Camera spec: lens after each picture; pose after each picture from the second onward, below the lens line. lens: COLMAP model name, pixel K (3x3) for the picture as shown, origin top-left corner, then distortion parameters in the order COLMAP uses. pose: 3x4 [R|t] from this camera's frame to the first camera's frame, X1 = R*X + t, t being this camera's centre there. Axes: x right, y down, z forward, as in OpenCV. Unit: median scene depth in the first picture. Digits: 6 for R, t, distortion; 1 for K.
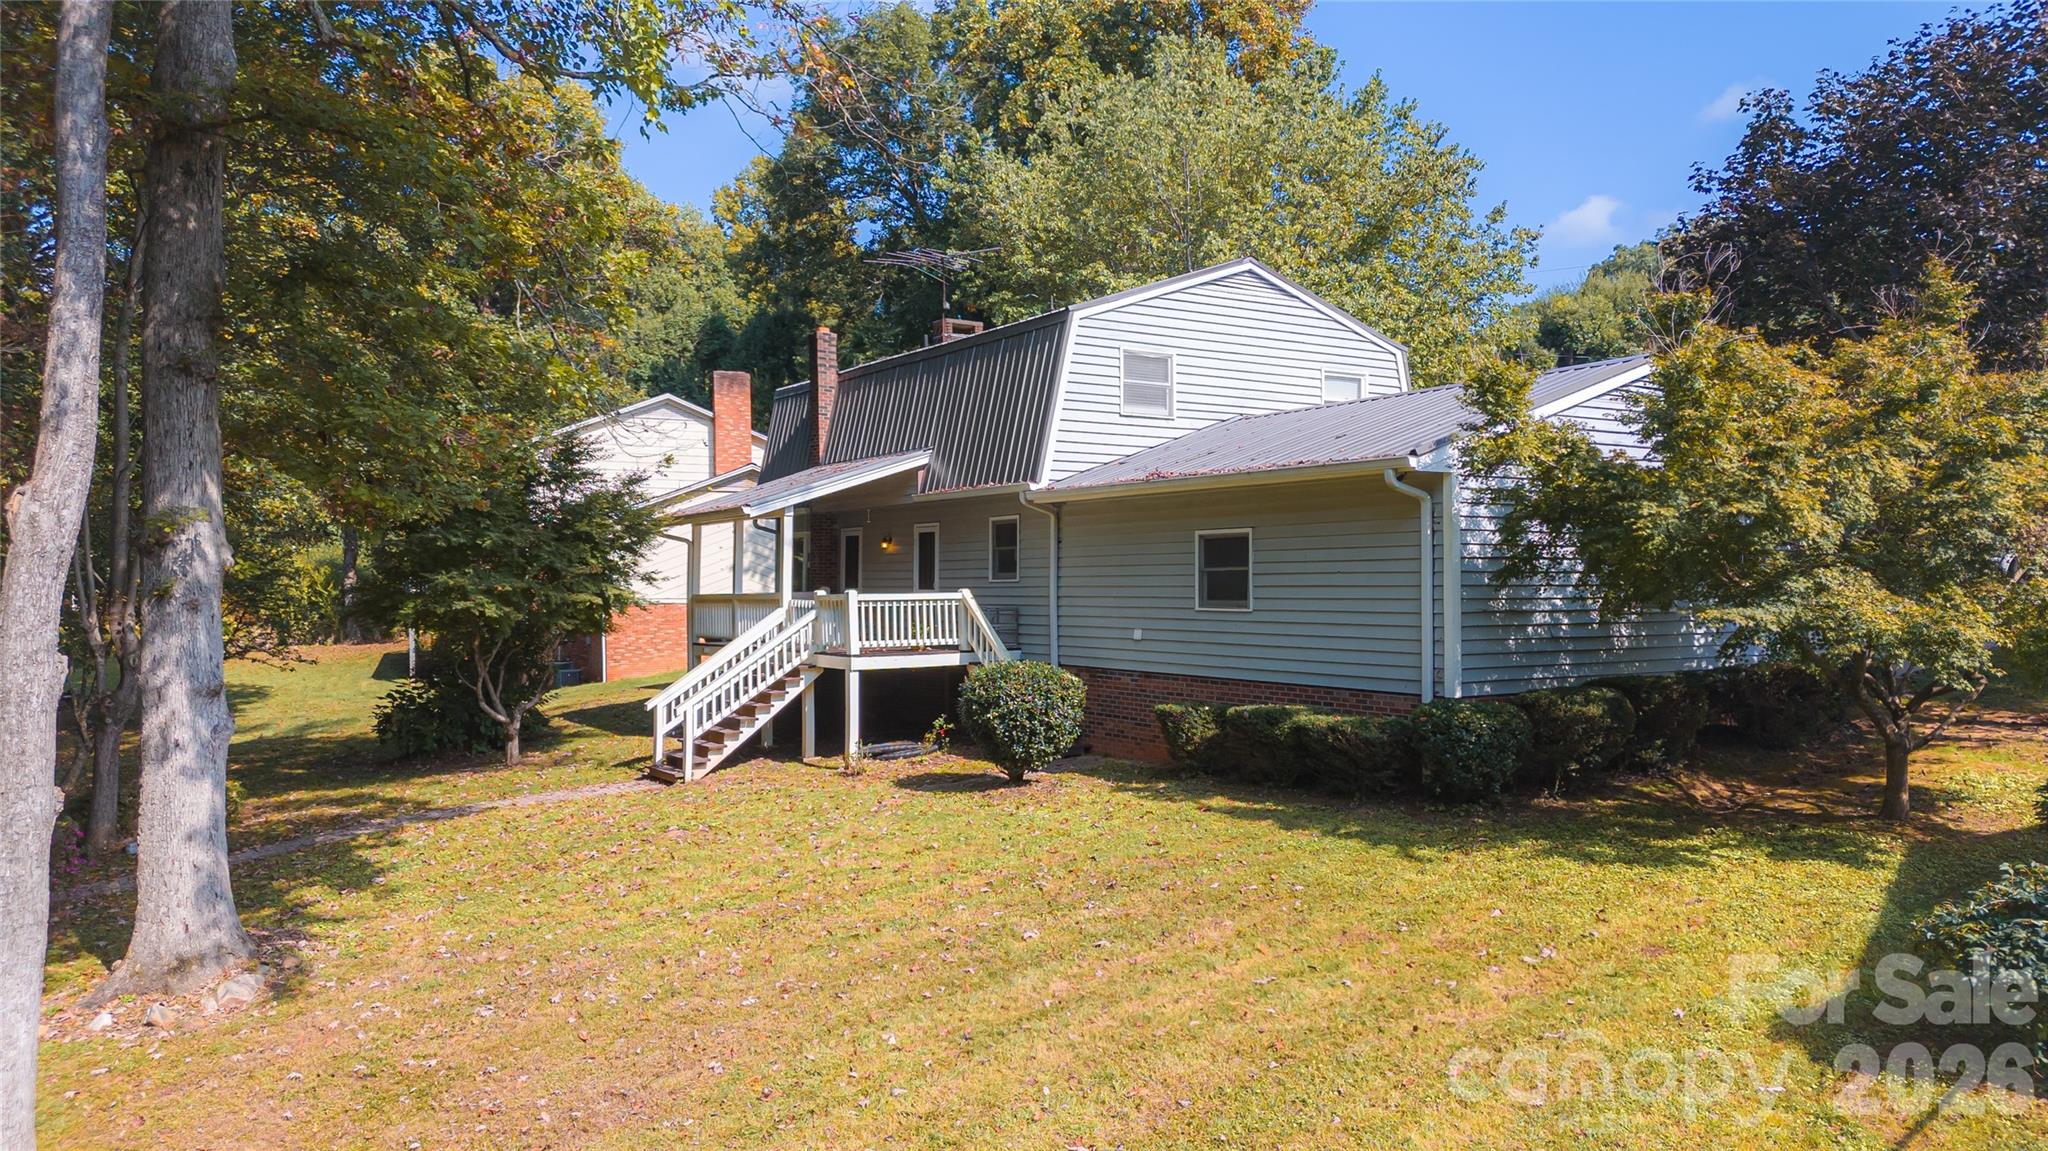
lens RADIAL K [[1431.6, 0, 1020.1], [0, 1431.6, 569.6], [0, 0, 1]] dist [0.108400, -0.130171]
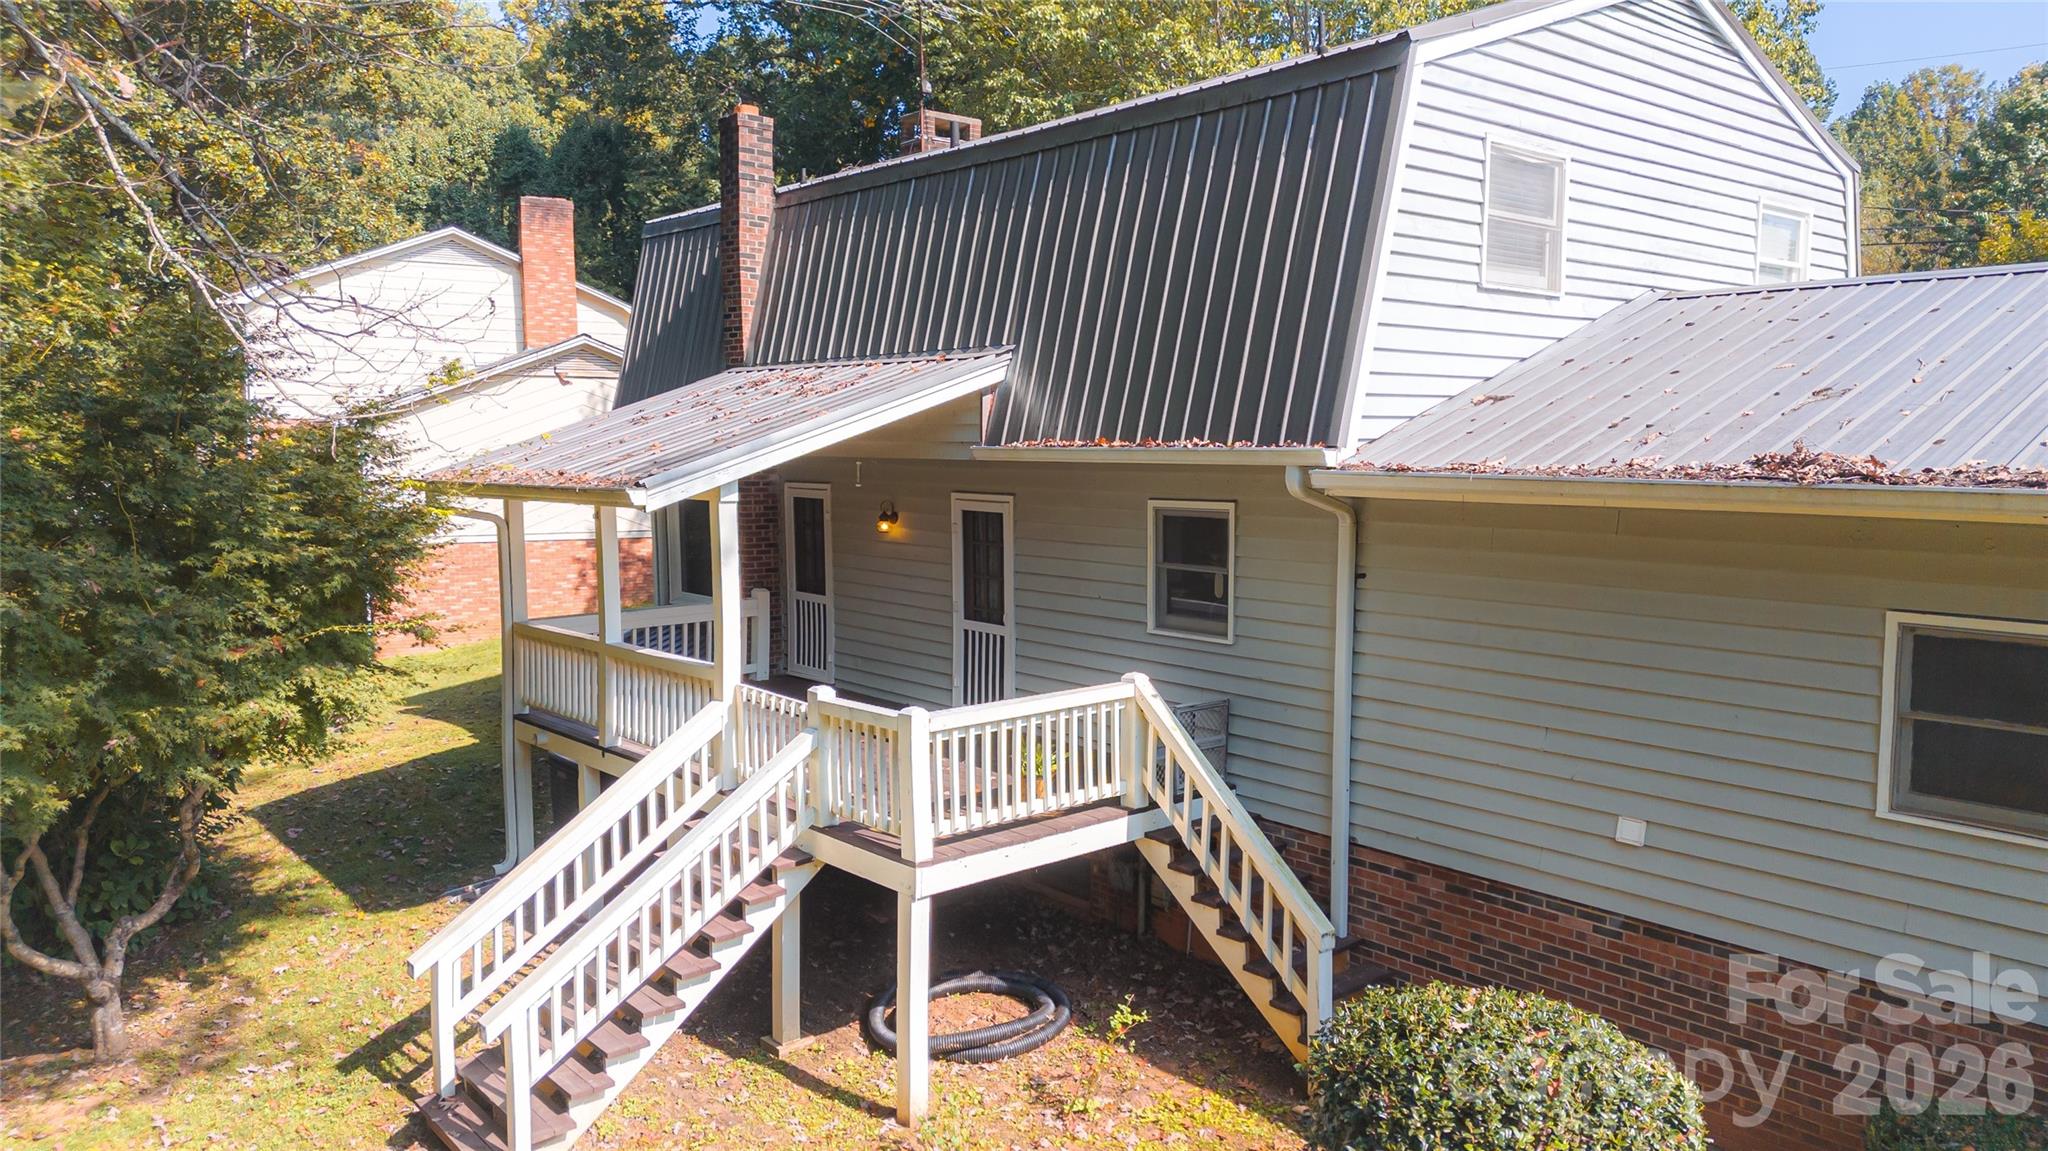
lens RADIAL K [[1431.6, 0, 1020.1], [0, 1431.6, 569.6], [0, 0, 1]] dist [0.108400, -0.130171]
pose [[0.992257, -0.005481, 0.124084, -0.130381], [-0.007023, 0.994952, 0.100110, -0.063711], [-0.124007, -0.100206, 0.987209, 0.551062]]
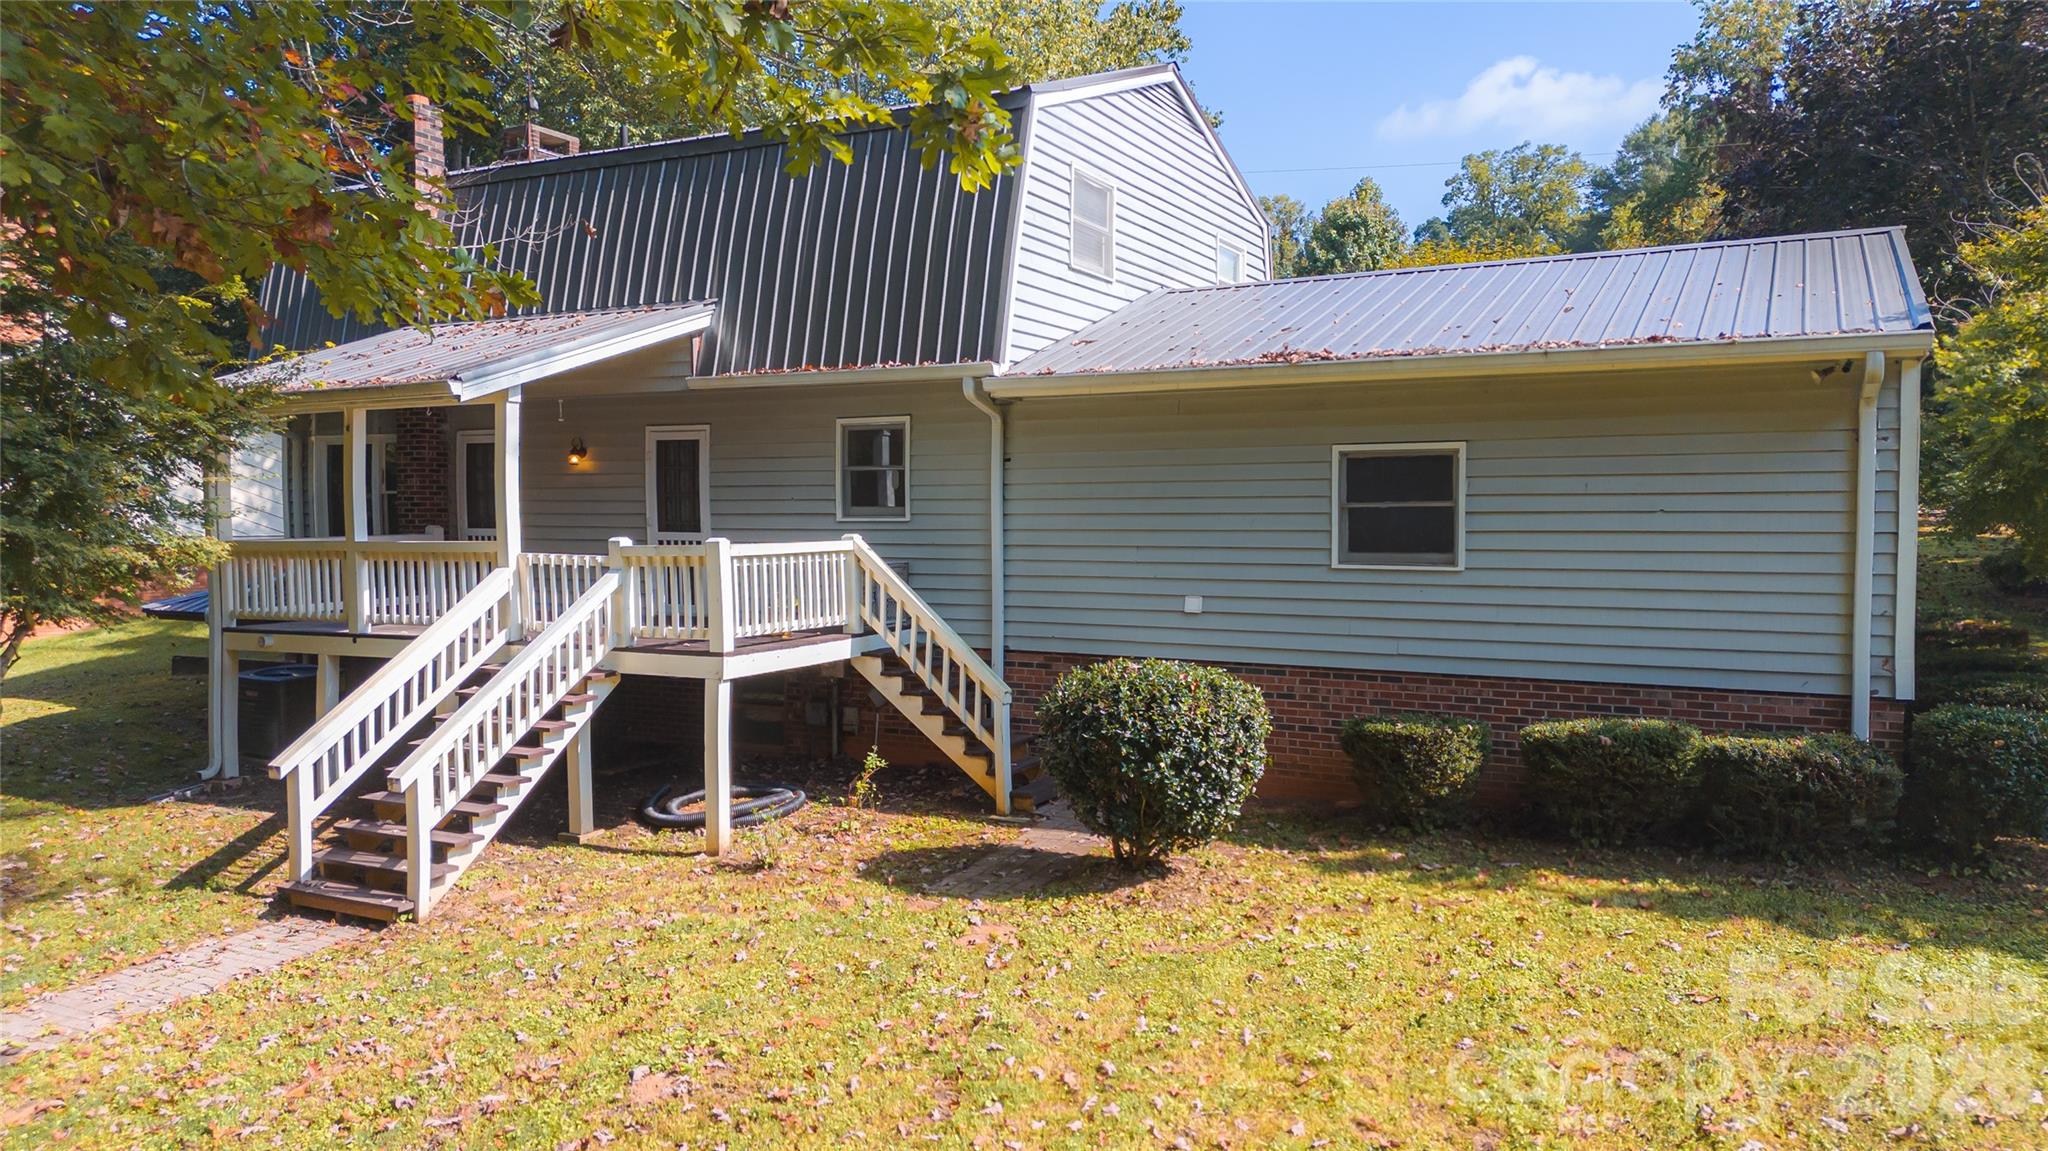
lens RADIAL K [[1431.6, 0, 1020.1], [0, 1431.6, 569.6], [0, 0, 1]] dist [0.108400, -0.130171]
pose [[0.874241, -0.015597, 0.485242, -0.270506], [-0.007587, 0.998923, 0.045779, 0.000300], [-0.485434, -0.043703, 0.873181, 0.423659]]
